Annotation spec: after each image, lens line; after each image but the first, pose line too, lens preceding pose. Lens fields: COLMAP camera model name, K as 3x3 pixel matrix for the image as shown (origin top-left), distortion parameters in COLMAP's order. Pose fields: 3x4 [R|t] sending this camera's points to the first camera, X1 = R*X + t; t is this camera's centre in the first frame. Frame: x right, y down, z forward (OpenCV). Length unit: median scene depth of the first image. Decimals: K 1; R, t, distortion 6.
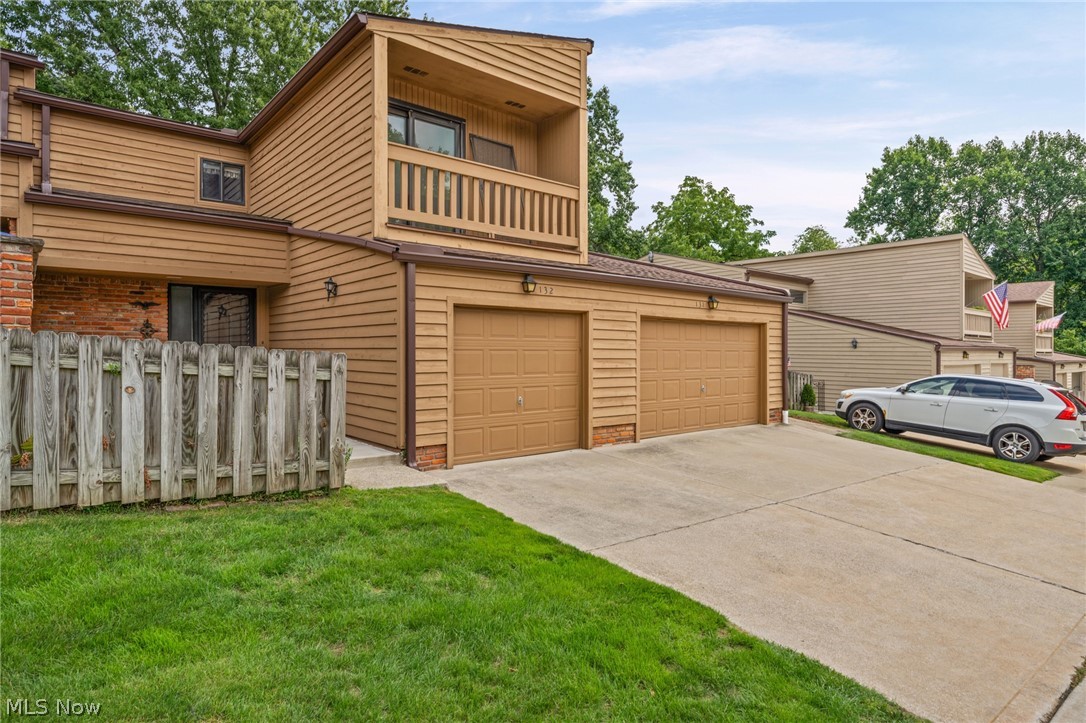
lens RADIAL K [[617.3, 0, 544.4], [0, 617.3, 361.6], [0, 0, 1]] dist [0.003194, -0.000922]
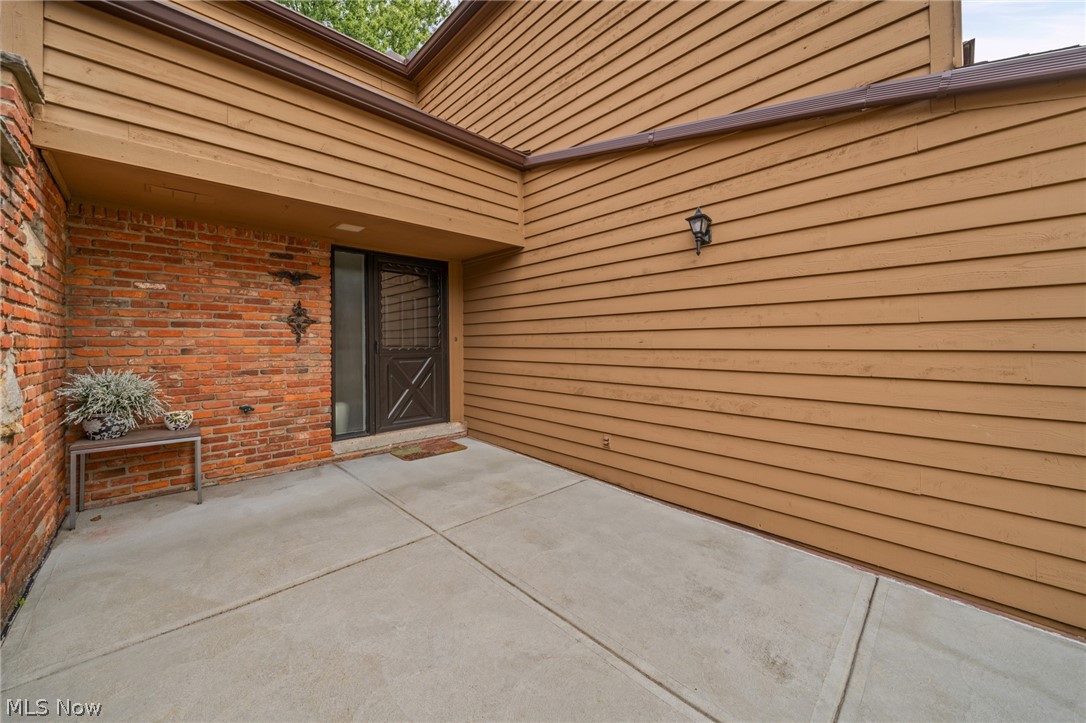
lens RADIAL K [[402.5, 0, 538.7], [0, 402.5, 346.1], [0, 0, 1]] dist [-0.002062, -0.000110]
pose [[0.998130, -0.009980, 0.060312, -0.468985], [0.010530, 0.999906, -0.008812, -0.021483], [-0.060218, 0.009431, 0.998141, 0.645733]]
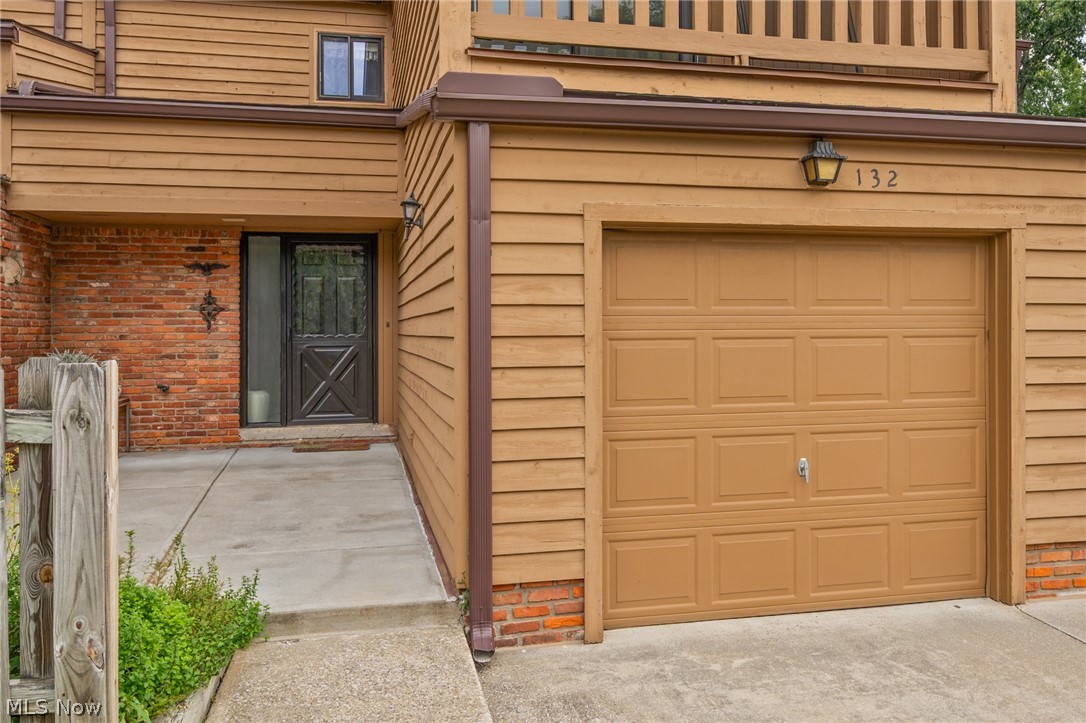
lens RADIAL K [[853.6, 0, 542.9], [0, 853.6, 343.7], [0, 0, 1]] dist [0.004683, -0.010307]
pose [[0.886834, -0.003603, -0.462075, 0.059082], [0.002900, 0.999993, -0.002232, -0.012906], [0.462080, 0.000639, 0.886838, 0.418781]]
